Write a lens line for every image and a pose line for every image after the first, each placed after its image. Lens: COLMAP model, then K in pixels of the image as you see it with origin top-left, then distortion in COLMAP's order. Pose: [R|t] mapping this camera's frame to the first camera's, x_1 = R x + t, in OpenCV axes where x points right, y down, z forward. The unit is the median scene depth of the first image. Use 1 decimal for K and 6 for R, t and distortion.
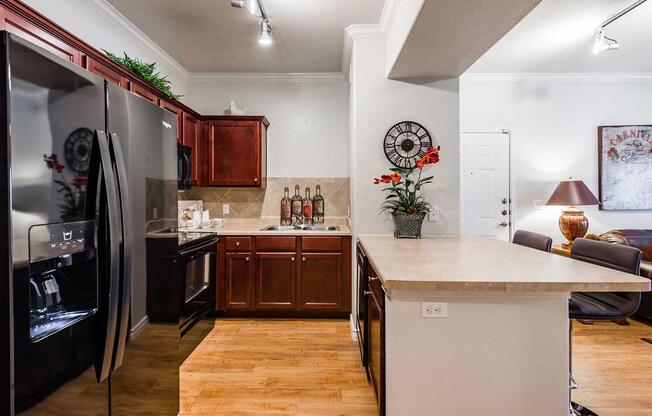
lens RADIAL K [[294.5, 0, 334.4], [0, 294.5, 198.8], [0, 0, 1]] dist [0.004237, 0.000180]
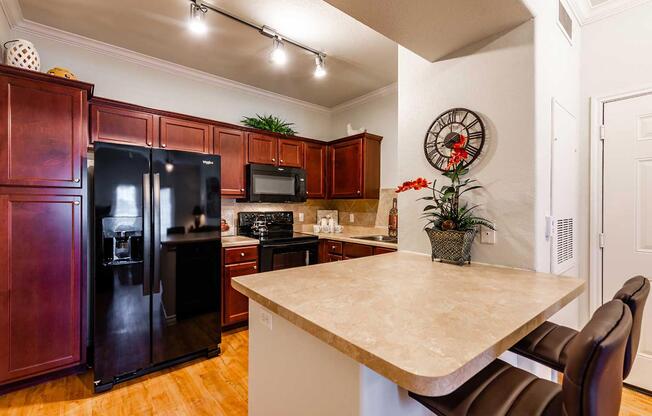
lens RADIAL K [[292.9, 0, 326.0], [0, 292.9, 208.0], [0, 0, 1]] dist [0.010655, 0.000192]
pose [[0.634422, 0.007506, -0.772950, 0.486555], [-0.013673, 0.999905, -0.001512, -0.001459], [0.772866, 0.011528, 0.634465, 0.207789]]
